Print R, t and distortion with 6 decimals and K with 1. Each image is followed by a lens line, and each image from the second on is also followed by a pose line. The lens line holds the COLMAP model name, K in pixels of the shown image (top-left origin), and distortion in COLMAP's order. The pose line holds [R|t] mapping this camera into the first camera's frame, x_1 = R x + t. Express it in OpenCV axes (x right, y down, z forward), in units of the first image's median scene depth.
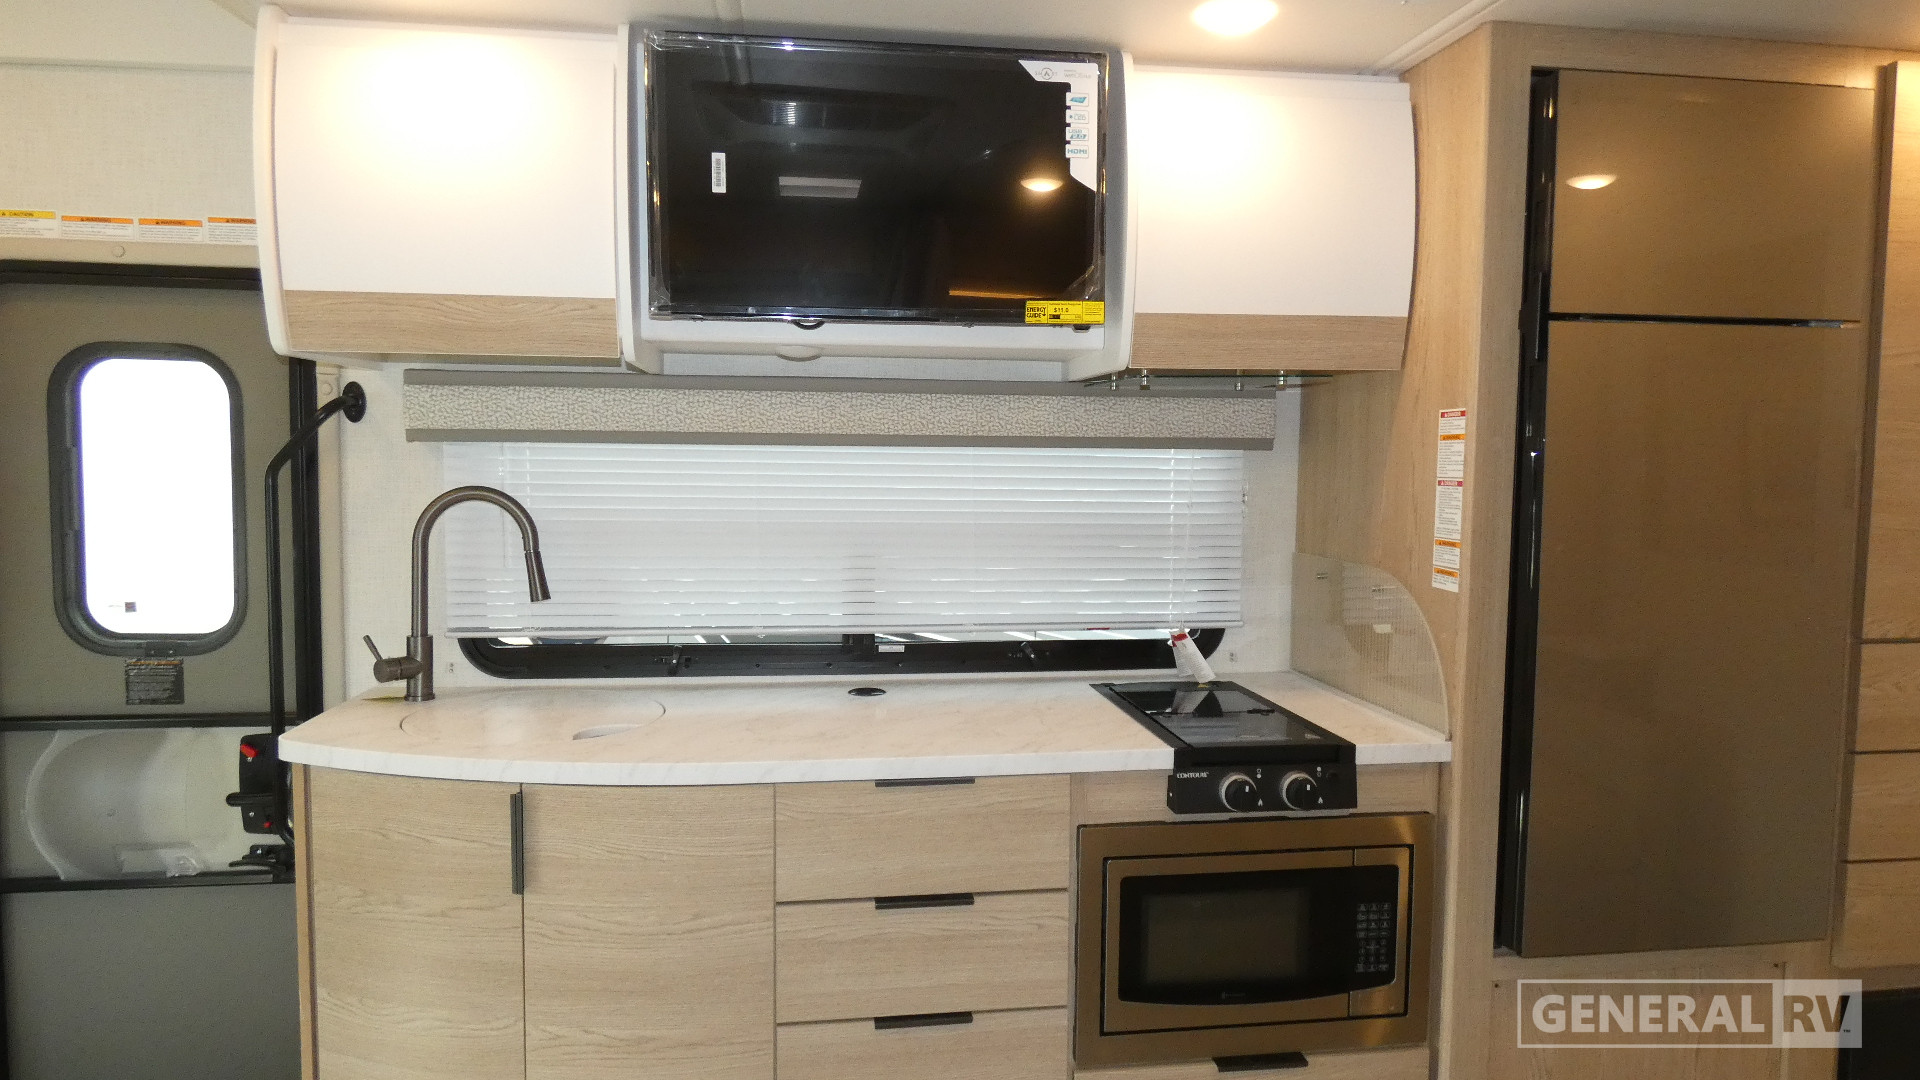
lens RADIAL K [[1140.2, 0, 967.4], [0, 1140.2, 537.3], [0, 0, 1]] dist [-0.005638, -0.003299]
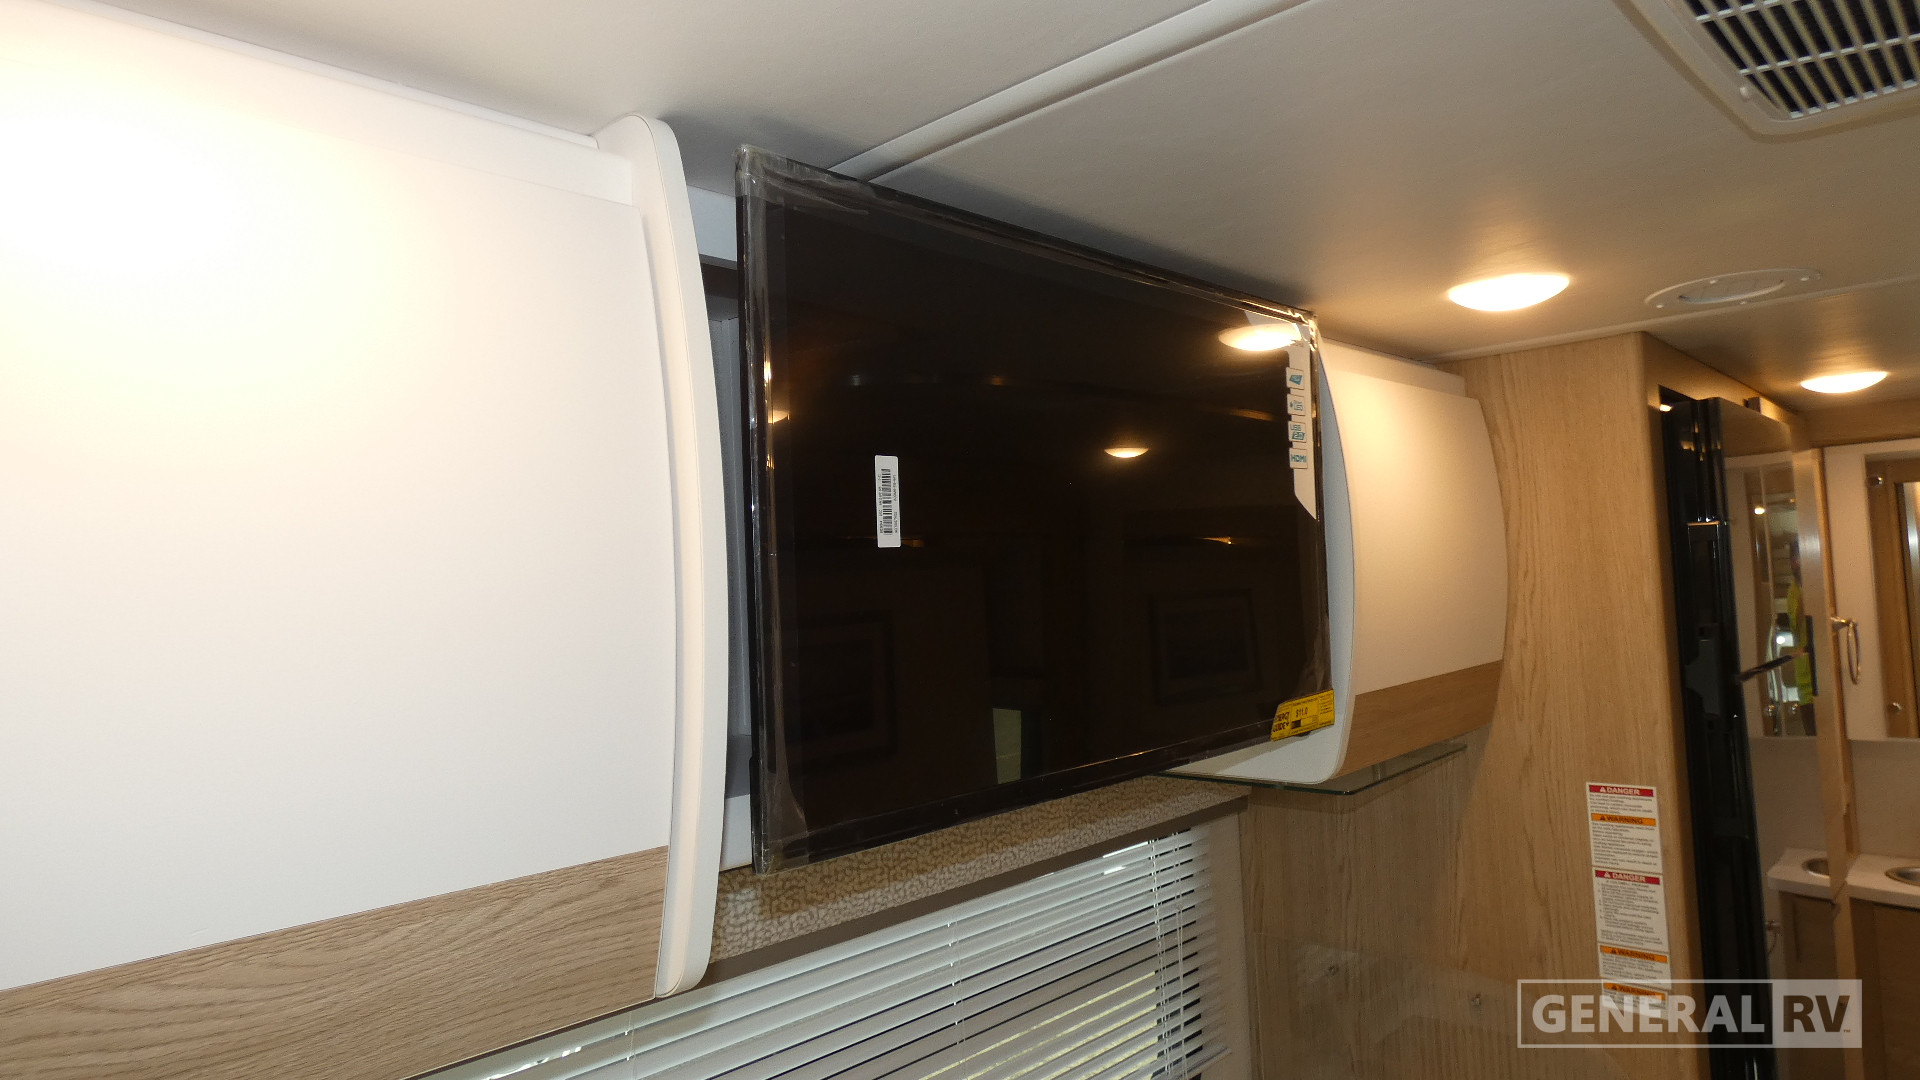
lens RADIAL K [[1140.2, 0, 956.9], [0, 1140.2, 530.1], [0, 0, 1]] dist [-0.005638, -0.003299]
pose [[0.789168, -0.011427, 0.614071, -0.439646], [0.093700, 0.990363, -0.101988, -0.253237], [-0.606988, 0.138024, 0.782634, 0.628382]]
